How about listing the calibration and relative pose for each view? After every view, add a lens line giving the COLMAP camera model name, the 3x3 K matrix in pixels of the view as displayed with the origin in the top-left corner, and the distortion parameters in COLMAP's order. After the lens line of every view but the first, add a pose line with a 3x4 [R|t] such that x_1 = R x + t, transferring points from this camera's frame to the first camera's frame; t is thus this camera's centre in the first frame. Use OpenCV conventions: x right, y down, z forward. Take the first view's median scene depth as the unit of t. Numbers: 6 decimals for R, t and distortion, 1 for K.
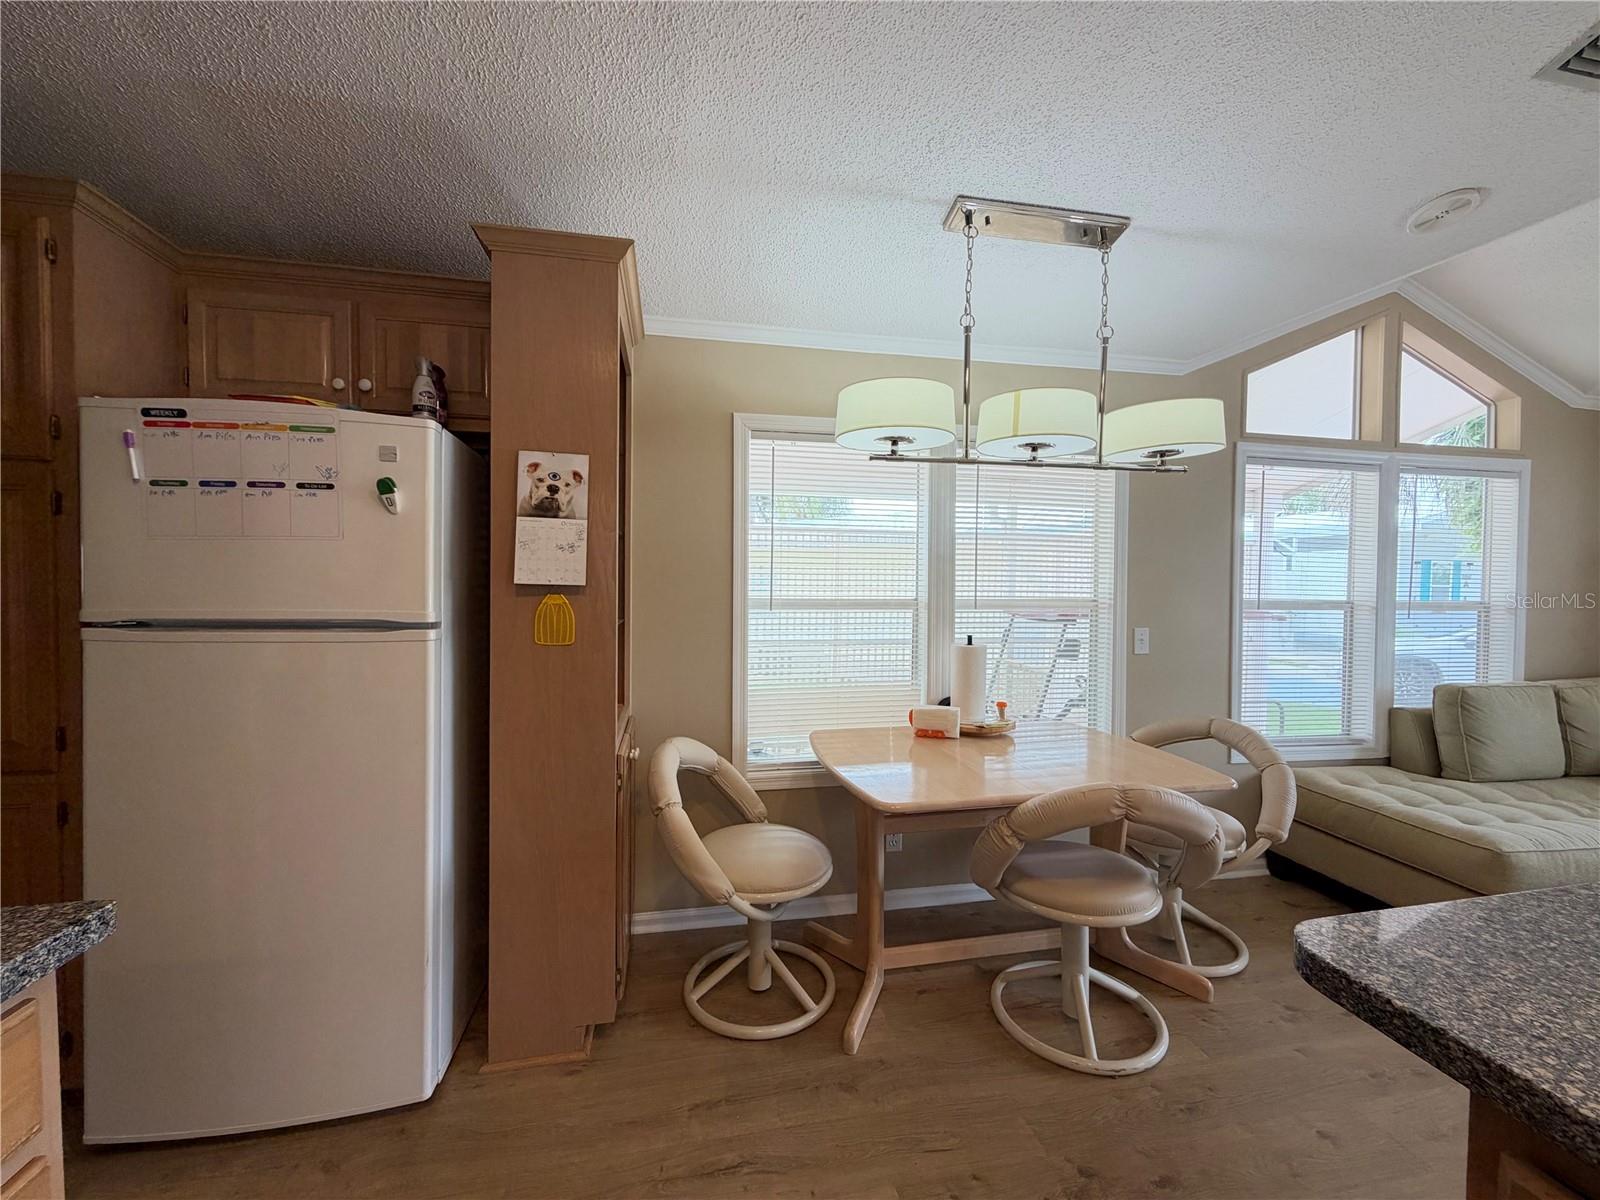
lens RADIAL K [[636.9, 0, 796.7], [0, 636.9, 601.8], [0, 0, 1]] dist [-0.002353, 0.000737]
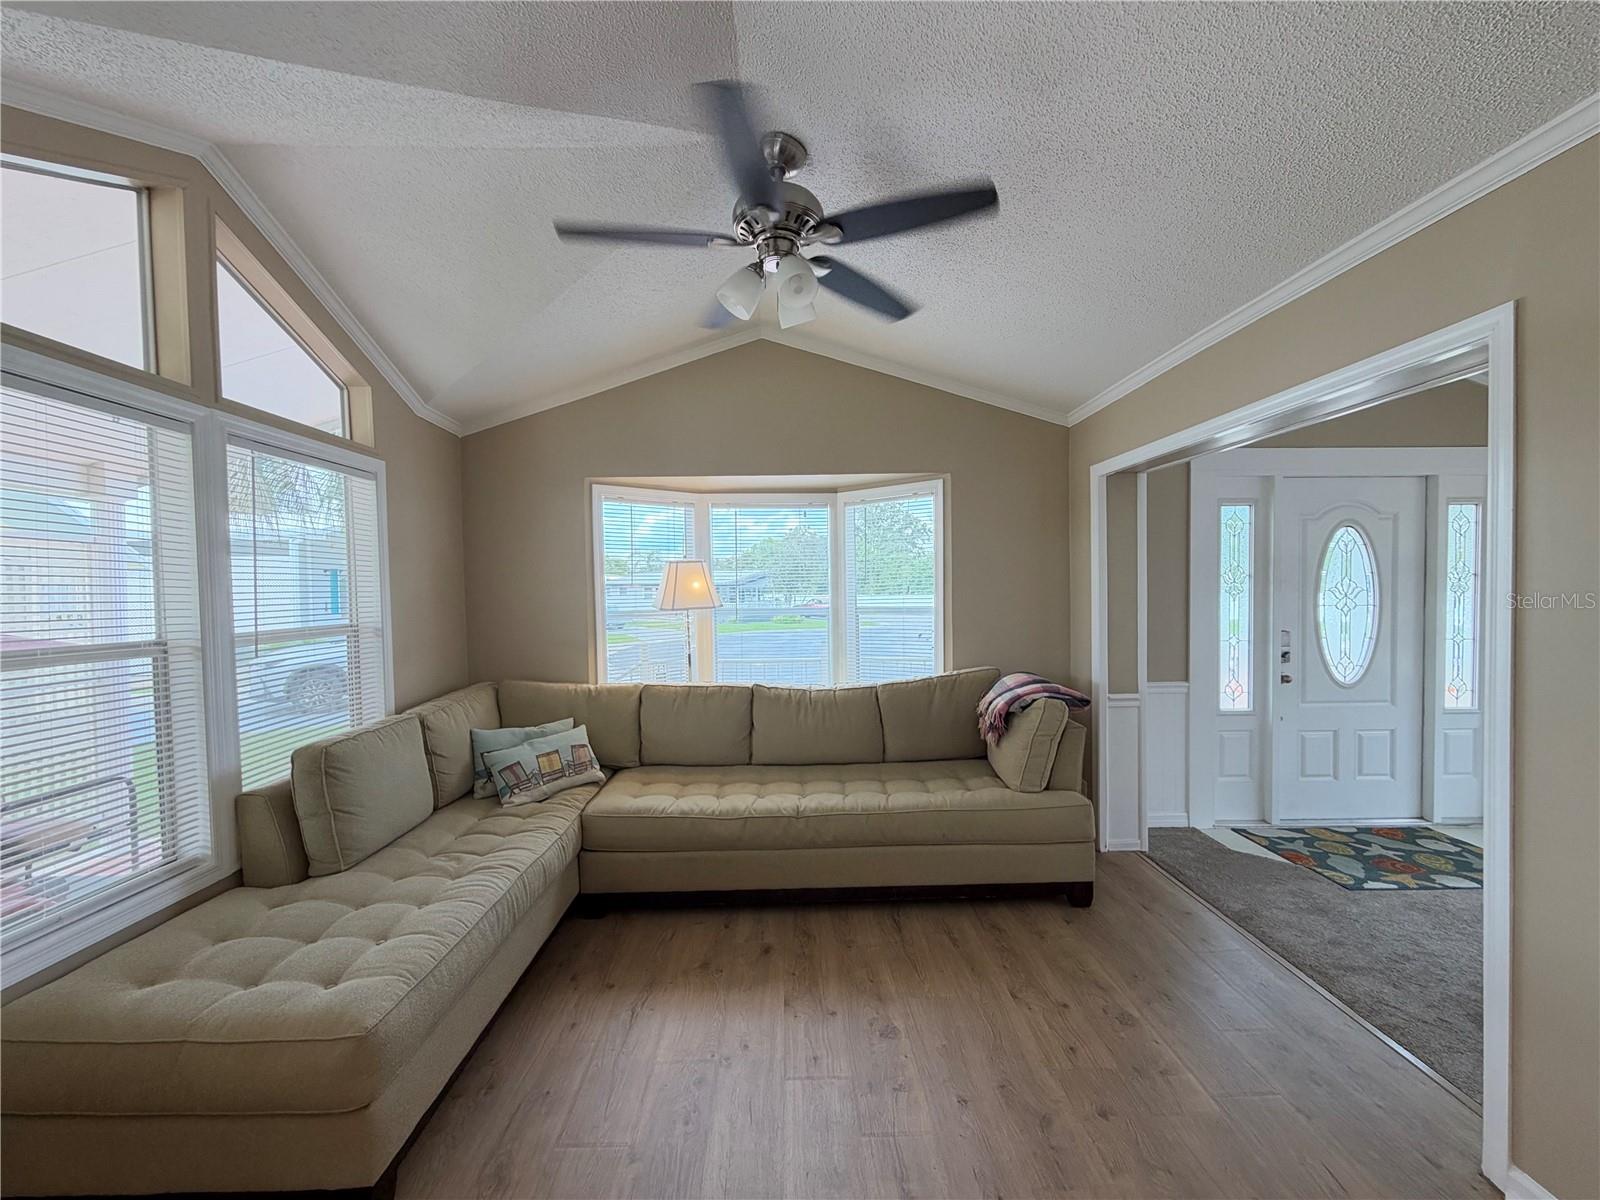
lens RADIAL K [[636.9, 0, 796.7], [0, 636.9, 601.8], [0, 0, 1]] dist [-0.002353, 0.000737]
pose [[0.168514, -0.039850, 0.984893, 0.385617], [0.046129, 0.998407, 0.032504, -0.029412], [-0.984619, 0.039955, 0.170084, 0.302478]]
